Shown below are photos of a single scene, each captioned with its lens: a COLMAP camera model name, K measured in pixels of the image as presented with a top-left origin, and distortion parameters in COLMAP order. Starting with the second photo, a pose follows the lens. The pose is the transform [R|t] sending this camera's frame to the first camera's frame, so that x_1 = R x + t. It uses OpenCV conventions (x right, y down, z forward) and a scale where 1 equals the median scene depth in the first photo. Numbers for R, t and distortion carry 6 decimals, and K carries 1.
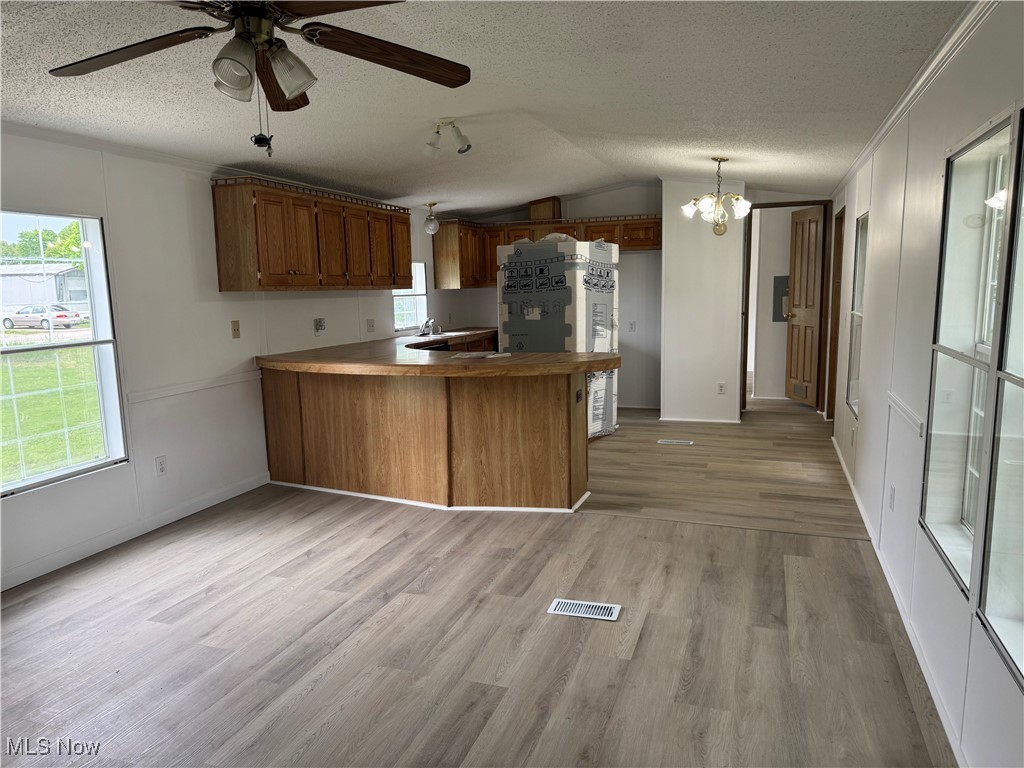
lens RADIAL K [[717.2, 0, 514.0], [0, 717.2, 385.3], [0, 0, 1]] dist [-0.010195, -0.011356]
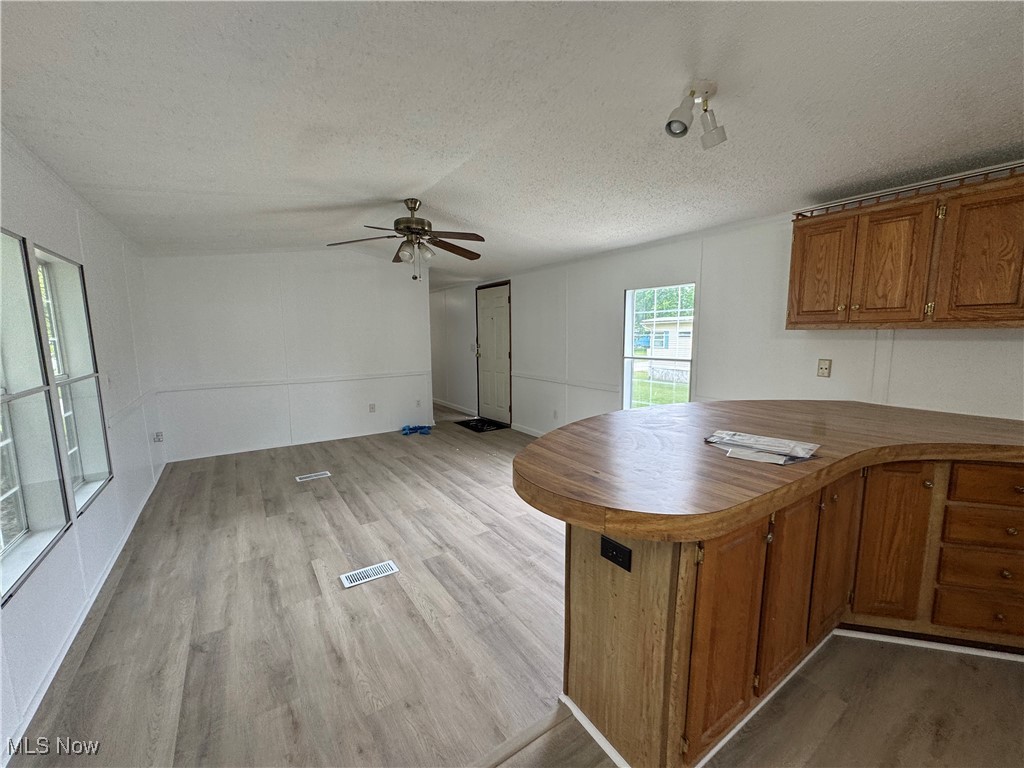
lens RADIAL K [[411.5, 0, 516.8], [0, 411.5, 388.9], [0, 0, 1]] dist [0.000097, 0.000382]
pose [[-0.593951, 0.140186, -0.792194, 0.507931], [-0.092820, 0.966184, 0.240567, -0.241682], [0.799129, 0.216417, -0.560854, 1.604566]]
